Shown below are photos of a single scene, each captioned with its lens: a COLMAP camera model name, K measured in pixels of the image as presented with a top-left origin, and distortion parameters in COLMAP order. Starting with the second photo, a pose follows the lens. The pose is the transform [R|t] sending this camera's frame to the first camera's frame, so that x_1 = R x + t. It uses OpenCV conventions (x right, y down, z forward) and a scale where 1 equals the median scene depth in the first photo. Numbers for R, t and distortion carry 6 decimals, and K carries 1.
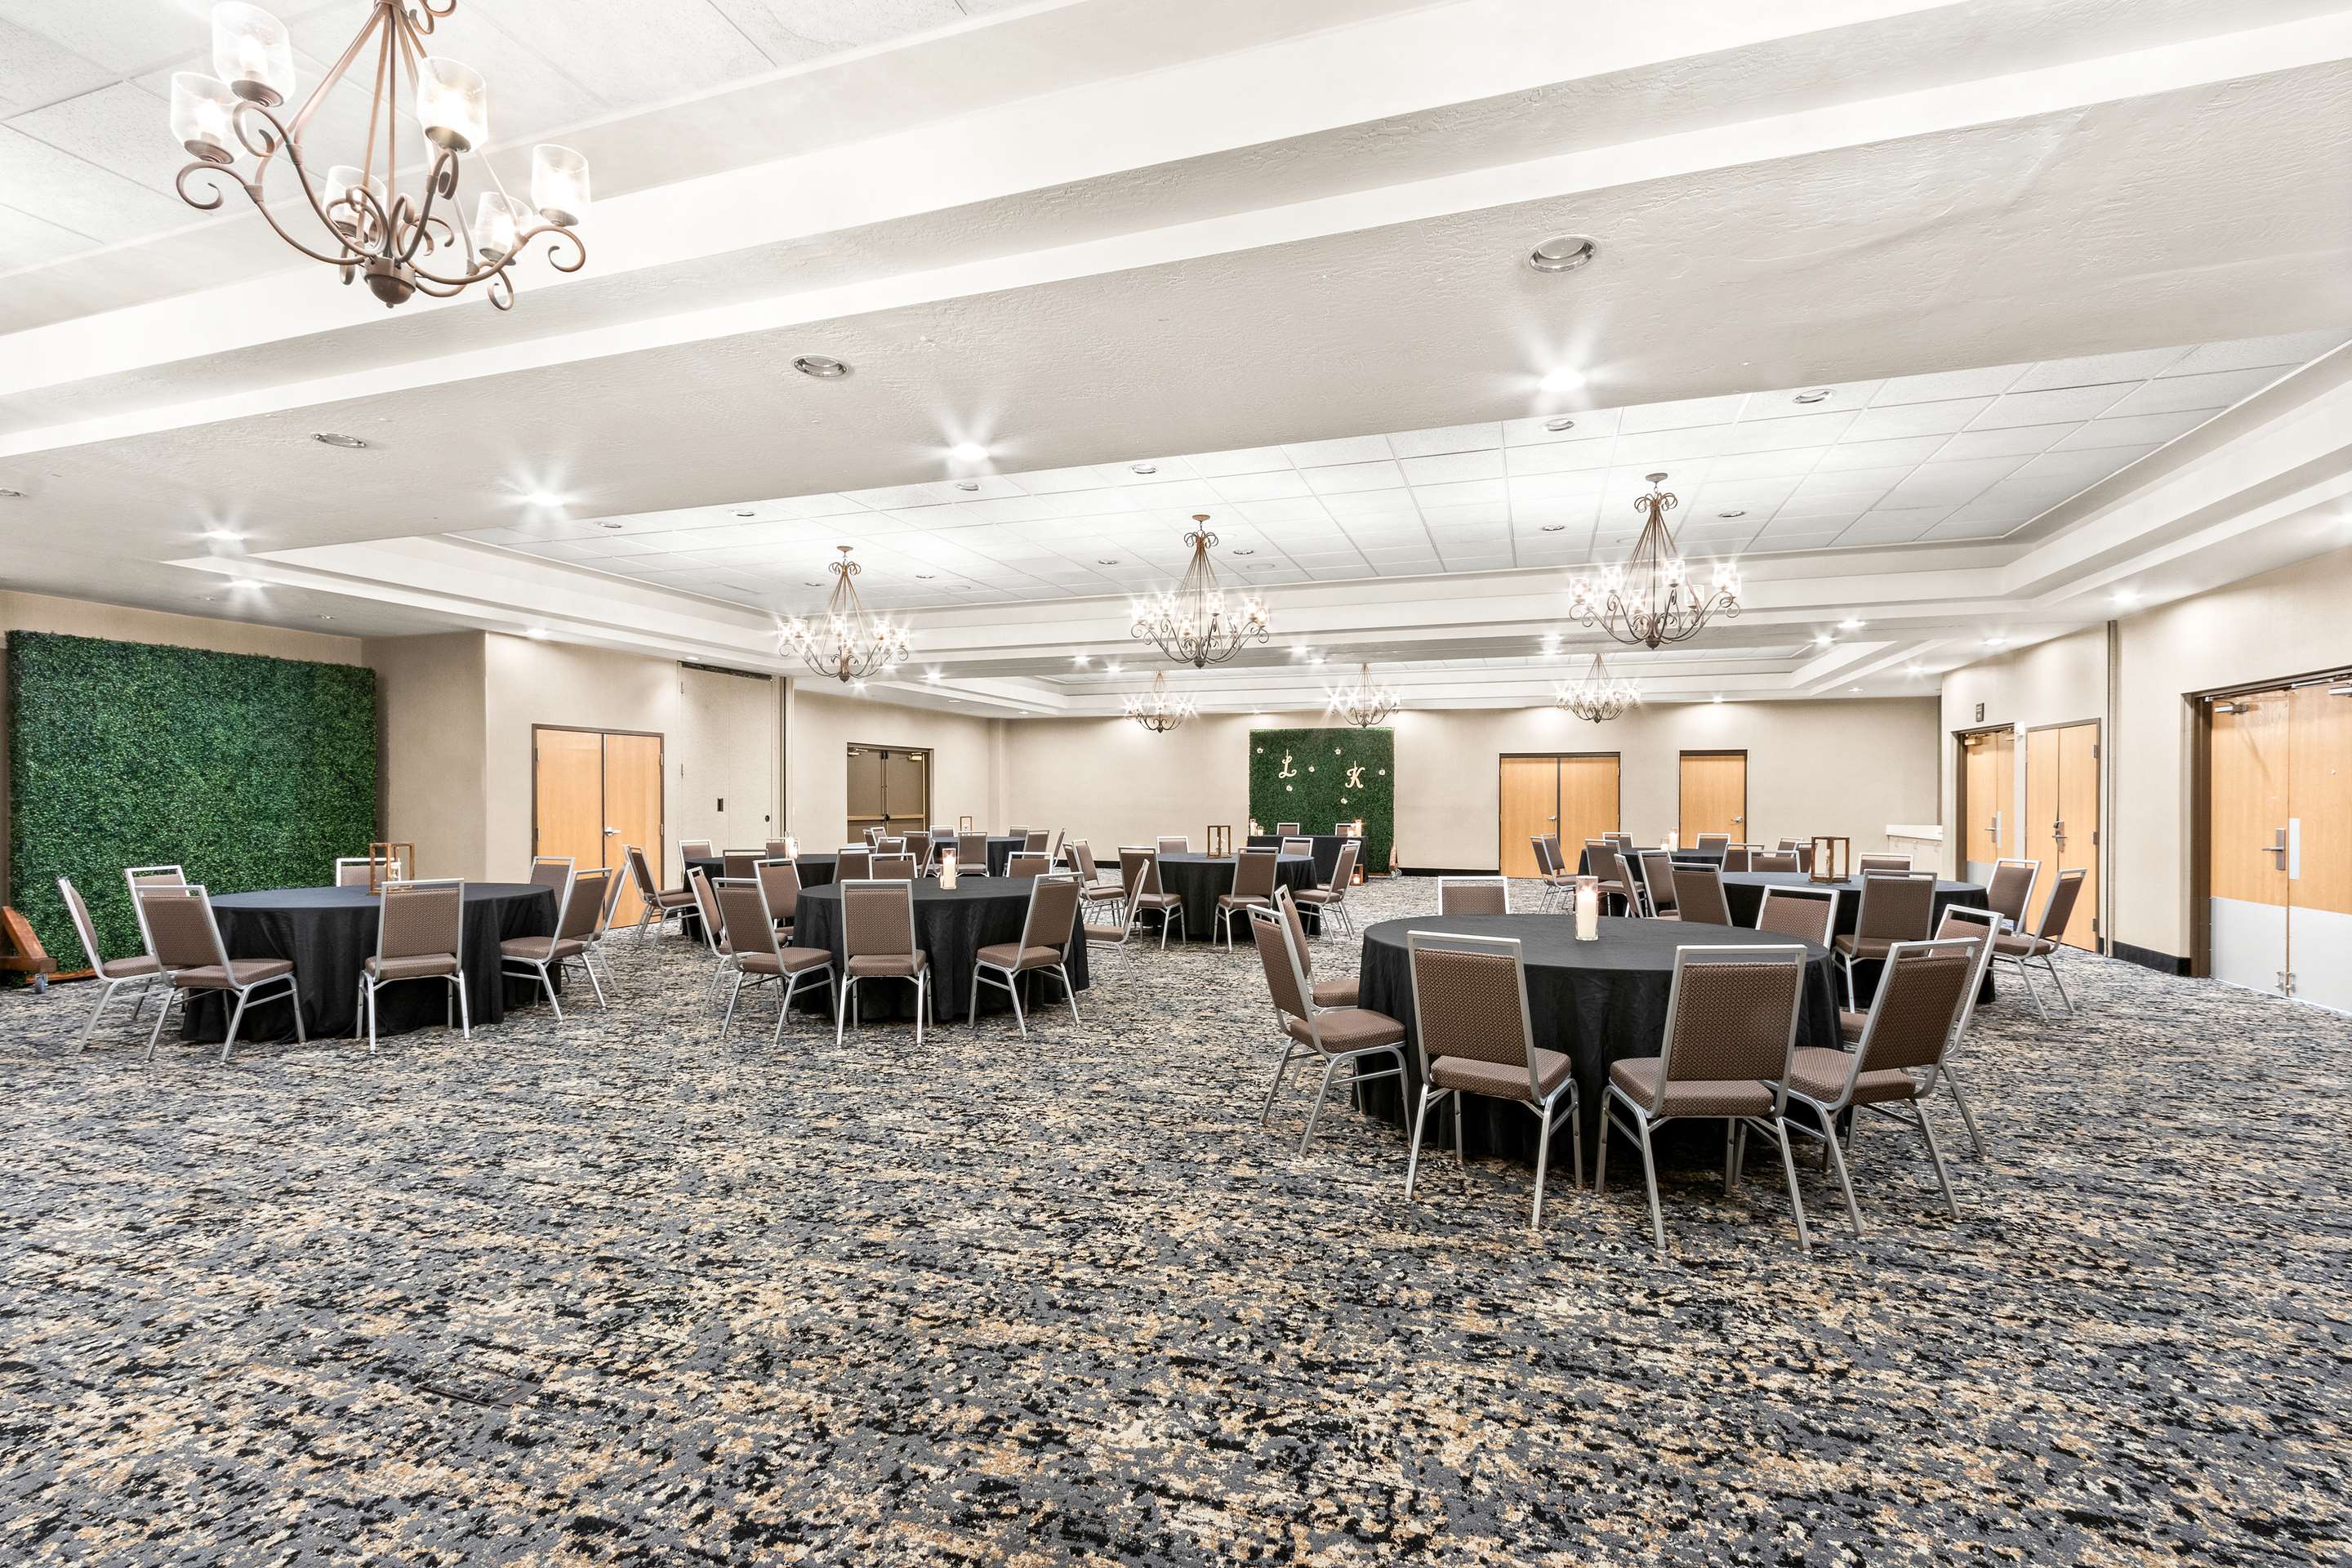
lens RADIAL K [[1095.9, 0, 1164.0], [0, 1095.9, 790.5], [0, 0, 1]] dist [0.005916, 0.000394]
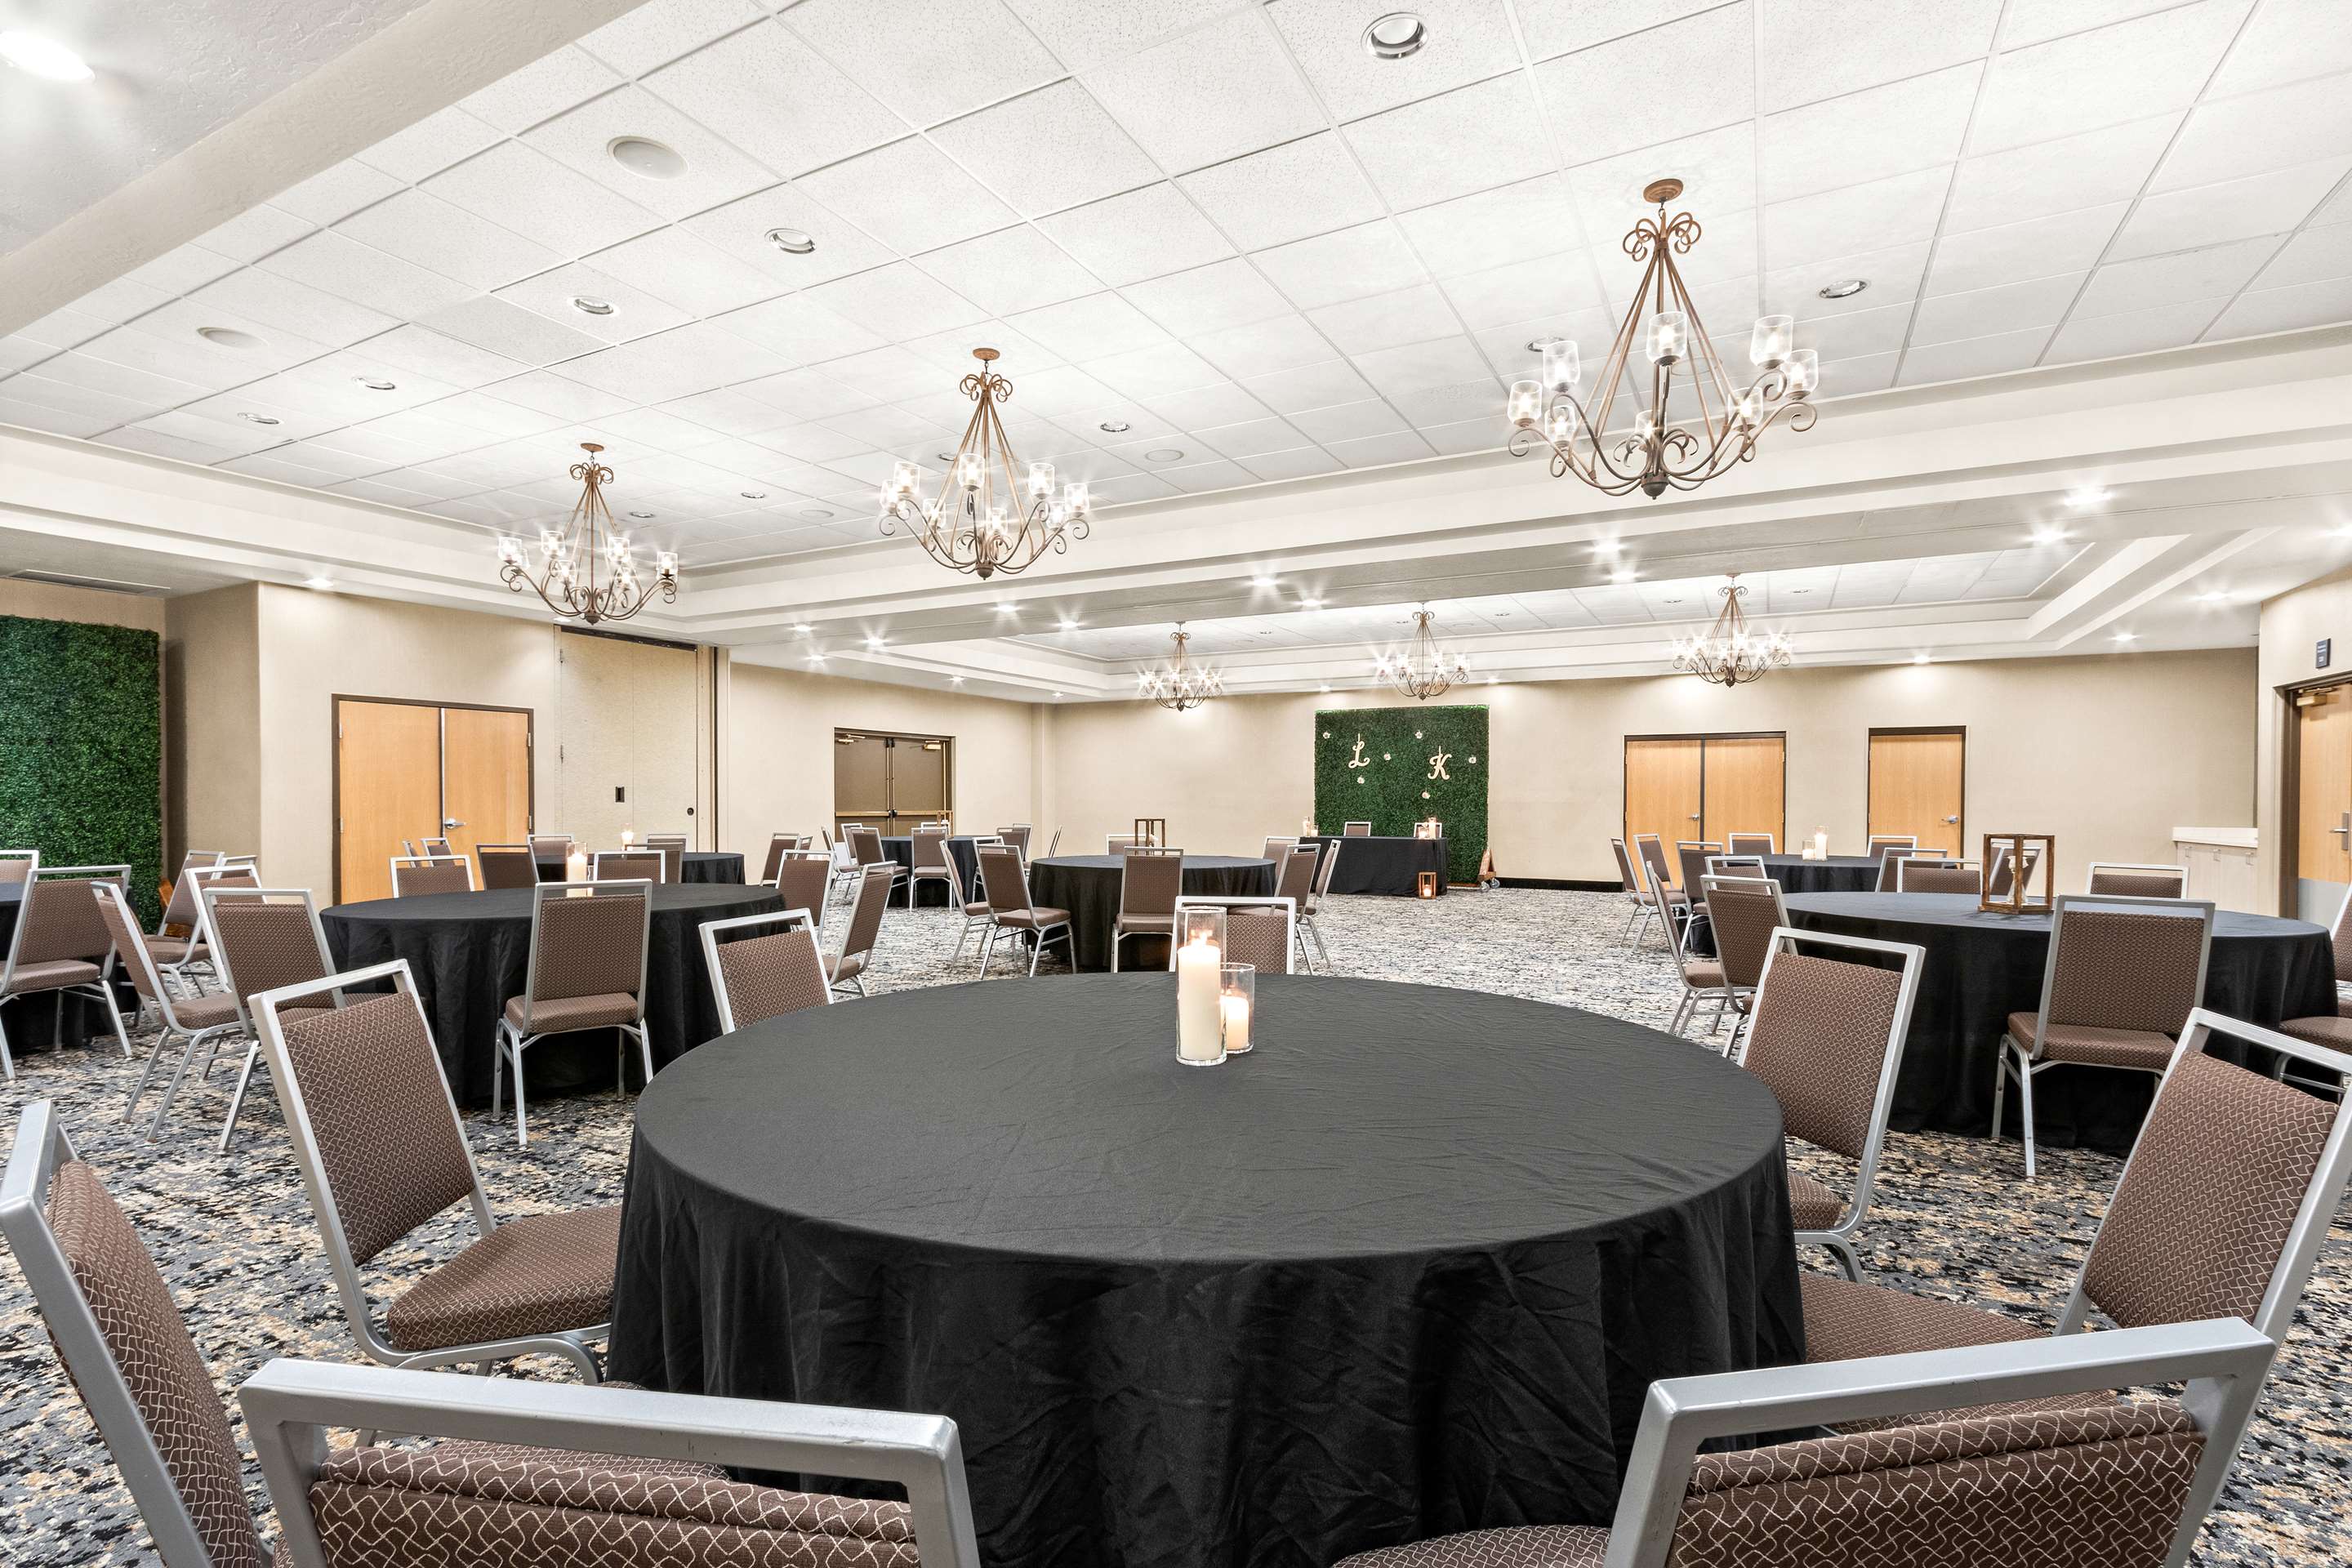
lens RADIAL K [[1095.9, 0, 1187.7], [0, 1095.9, 795.9], [0, 0, 1]] dist [0.005916, 0.000394]
pose [[0.986603, 0.000222, -0.163138, 0.144380], [-0.000142, 1.000000, 0.000502, 0.011519], [0.163138, -0.000472, 0.986603, 0.190831]]
